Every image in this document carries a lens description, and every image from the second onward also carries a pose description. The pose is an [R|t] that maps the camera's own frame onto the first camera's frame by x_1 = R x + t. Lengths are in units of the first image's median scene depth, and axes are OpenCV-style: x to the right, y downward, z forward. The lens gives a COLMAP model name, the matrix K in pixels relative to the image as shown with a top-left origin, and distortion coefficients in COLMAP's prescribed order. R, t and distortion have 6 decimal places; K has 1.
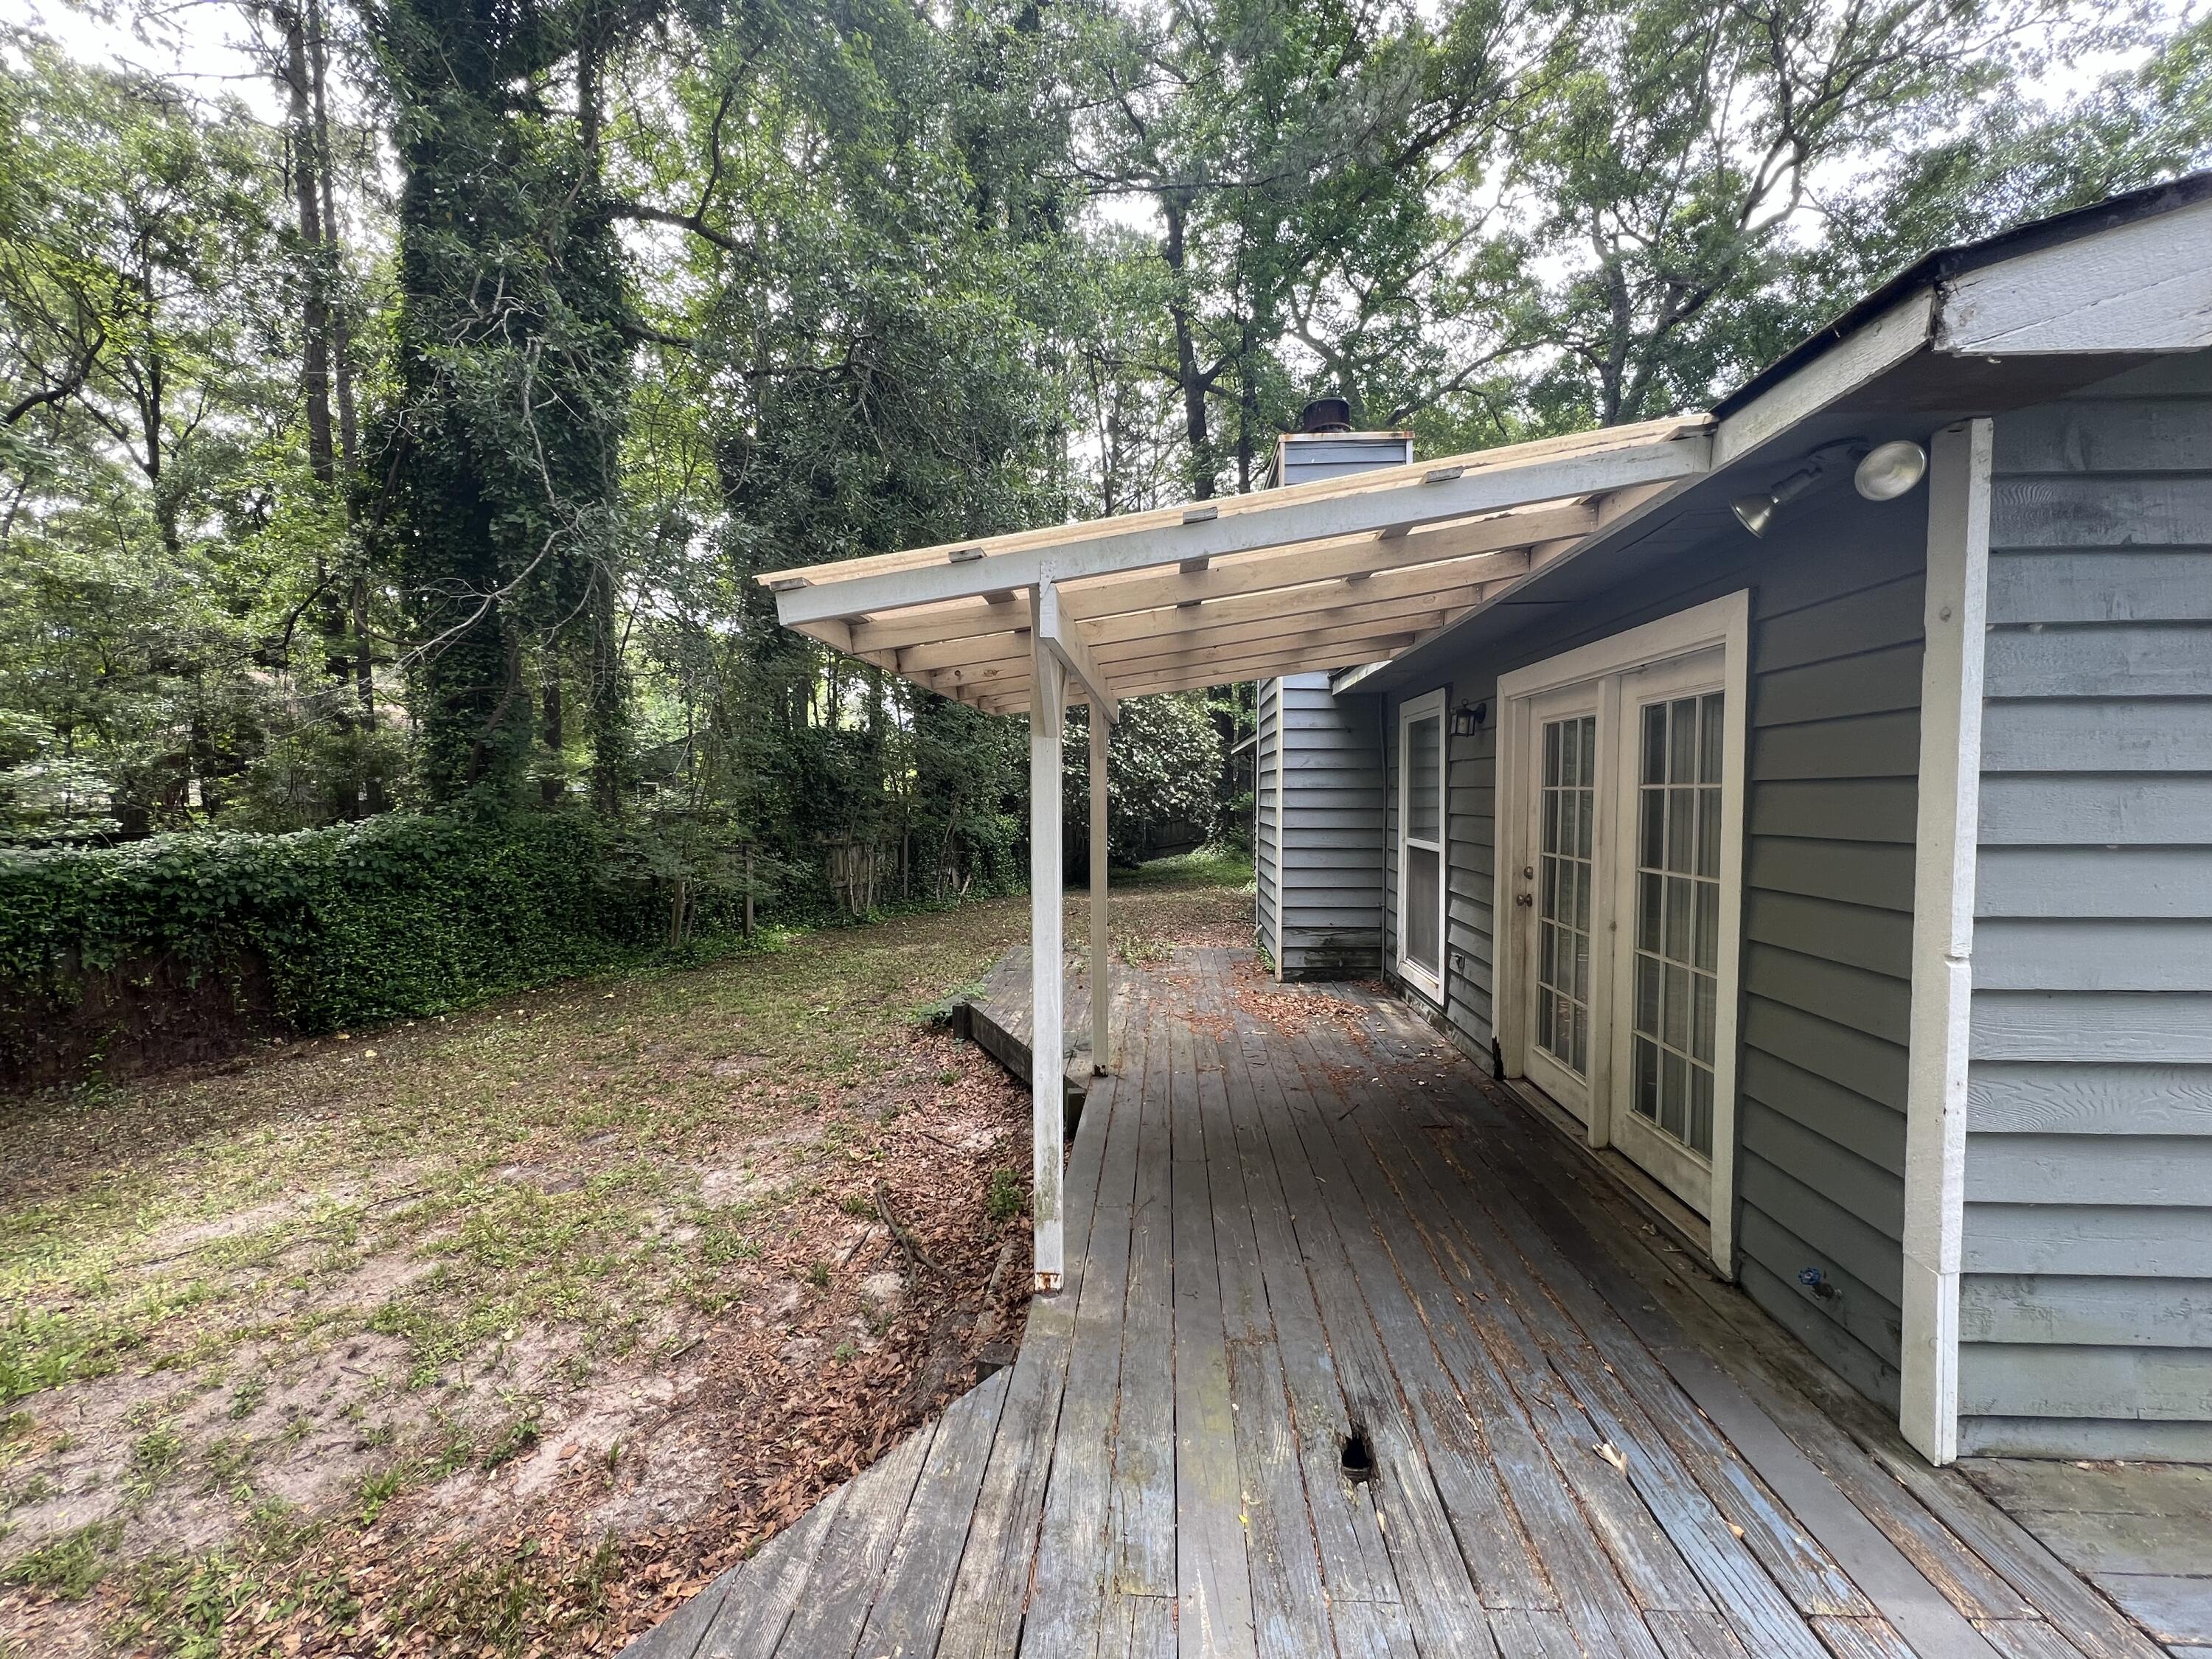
lens RADIAL K [[881.3, 0, 1114.6], [0, 881.3, 832.0], [0, 0, 1]] dist [-0.001082, -0.000101]
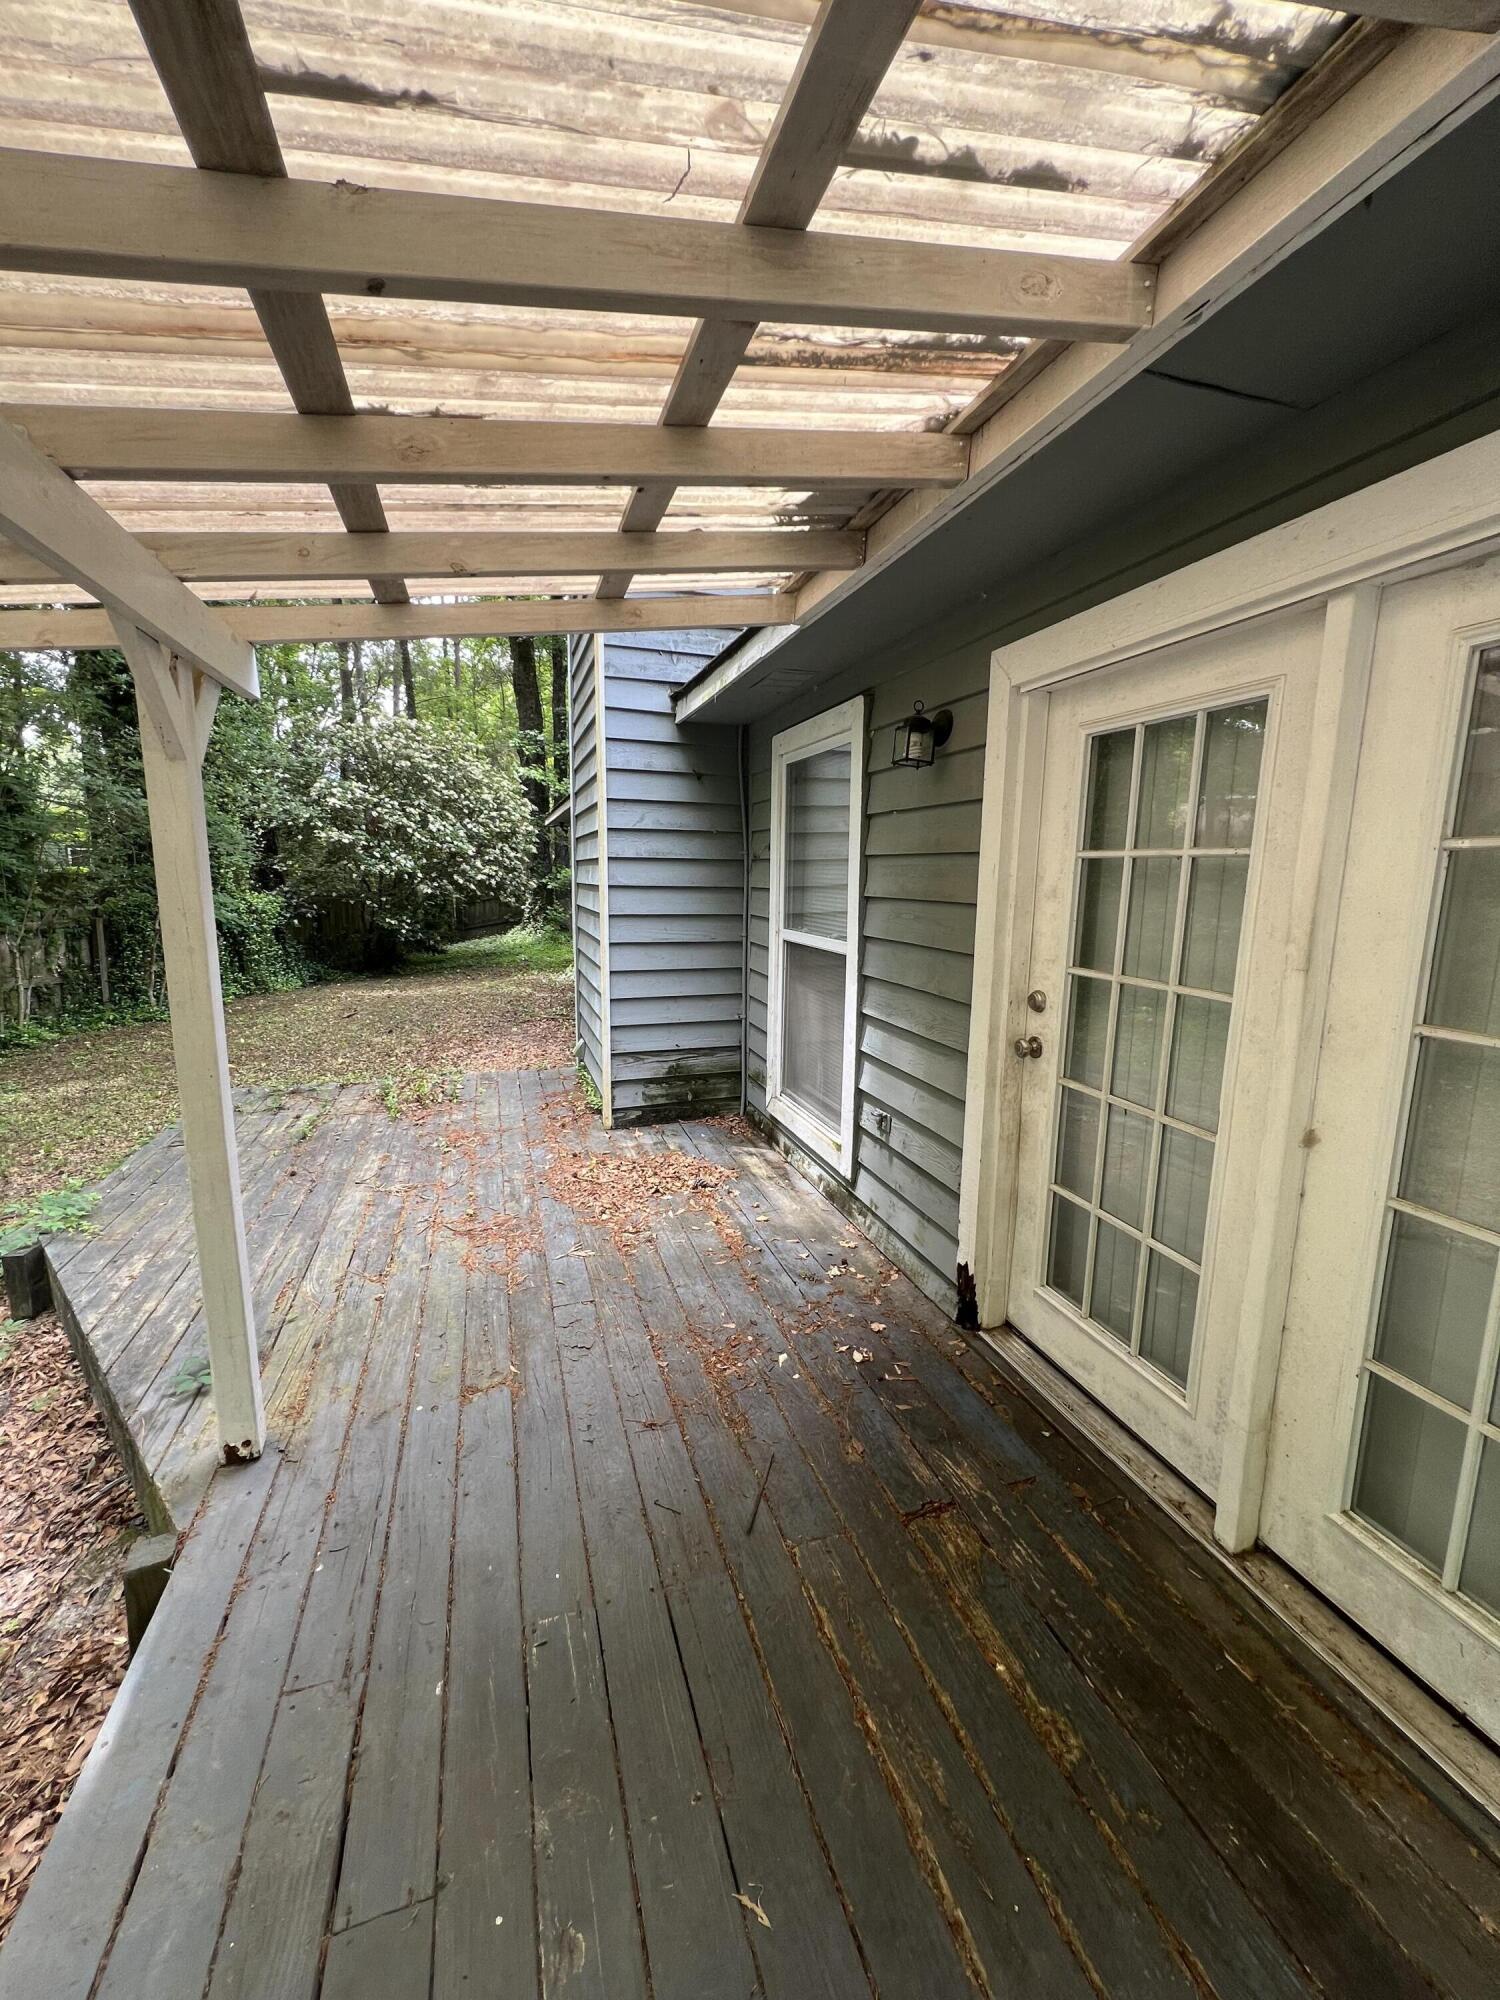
lens RADIAL K [[796.8, 0, 739.0], [0, 796.8, 1005.0], [0, 0, 1]] dist [-0.001082, -0.000101]
pose [[0.936503, -0.043271, 0.347980, 0.069835], [0.000989, 0.992679, 0.120778, -0.010196], [-0.350658, -0.112765, 0.929690, 0.399125]]
